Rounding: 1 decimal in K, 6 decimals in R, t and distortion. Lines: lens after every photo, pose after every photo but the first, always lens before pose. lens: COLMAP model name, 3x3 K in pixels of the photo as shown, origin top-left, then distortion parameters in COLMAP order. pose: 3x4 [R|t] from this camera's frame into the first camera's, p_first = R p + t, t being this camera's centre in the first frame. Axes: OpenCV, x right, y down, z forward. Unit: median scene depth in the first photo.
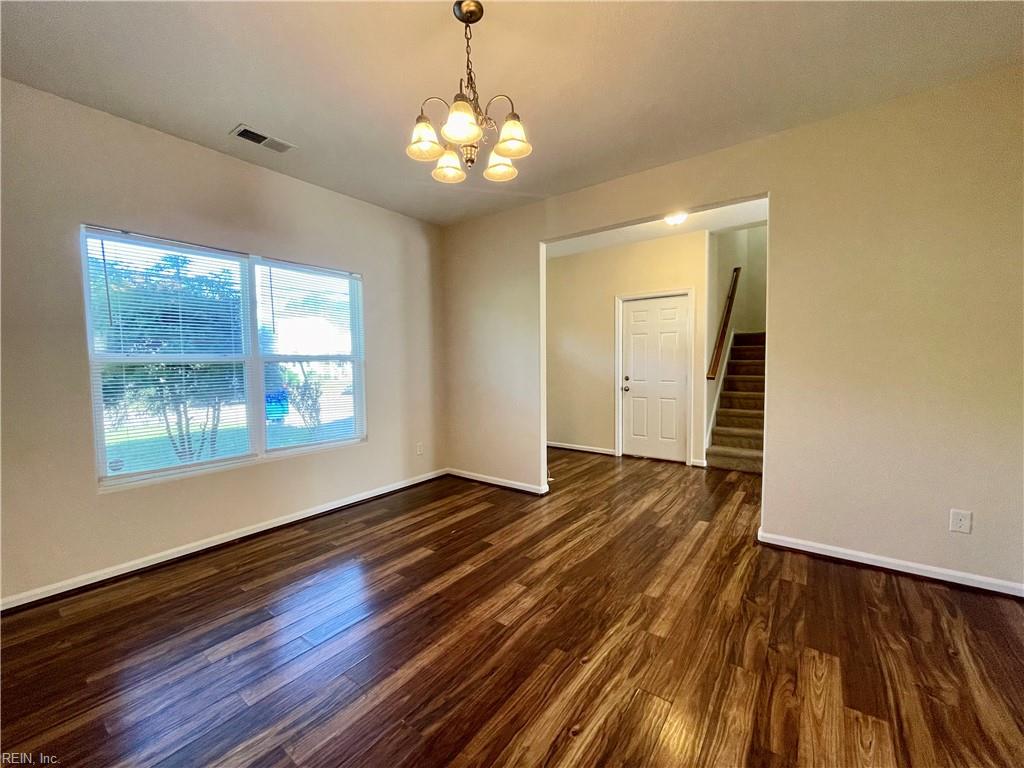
lens RADIAL K [[415.2, 0, 507.5], [0, 415.2, 384.9], [0, 0, 1]] dist [-0.003791, 0.000237]
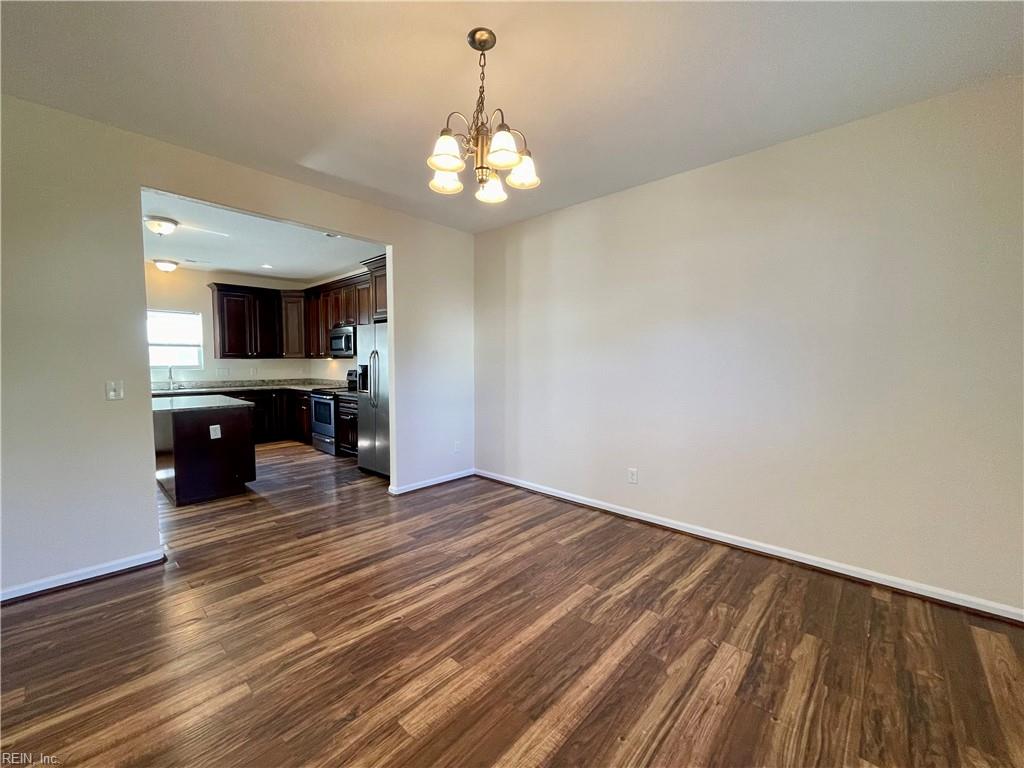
lens RADIAL K [[415.2, 0, 508.7], [0, 415.2, 380.0], [0, 0, 1]] dist [-0.003791, 0.000237]
pose [[-0.995413, 0.006781, 0.095435, -0.204211], [0.016335, 0.994885, 0.099686, -0.114932], [-0.094271, 0.100787, -0.990432, 1.677202]]
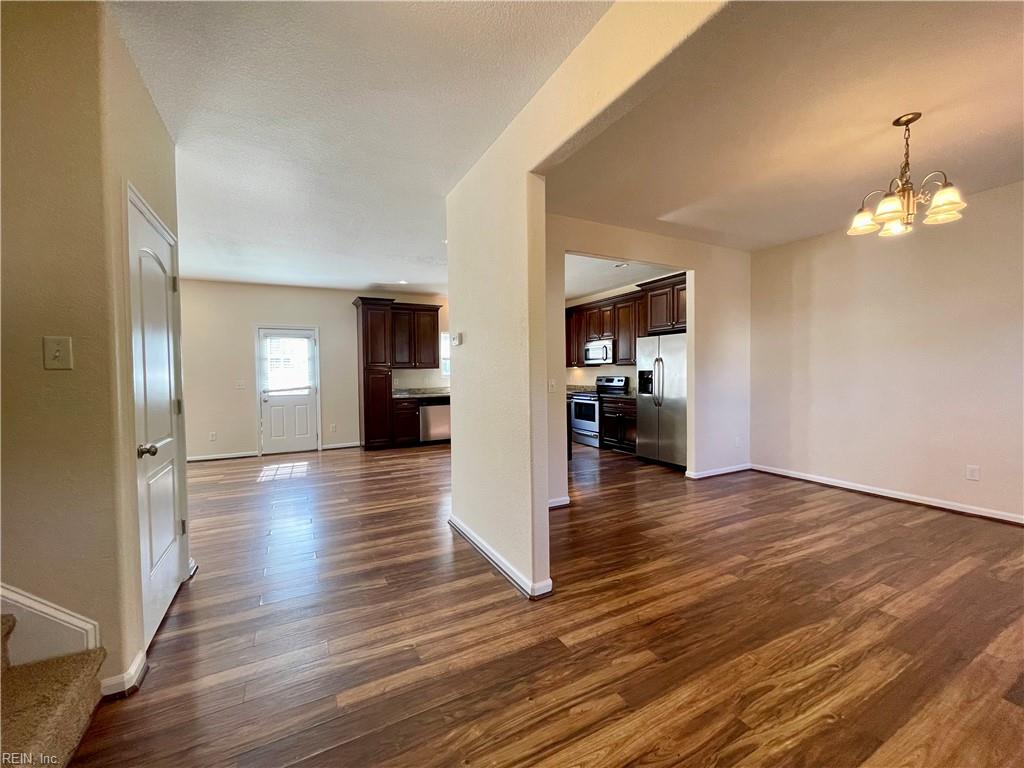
lens RADIAL K [[415.2, 0, 507.3], [0, 415.2, 380.4], [0, 0, 1]] dist [-0.003791, 0.000237]
pose [[-0.904058, 0.015711, 0.427121, 0.423937], [0.047359, 0.996853, 0.063574, -0.133276], [-0.424778, 0.077703, -0.901957, 2.297996]]
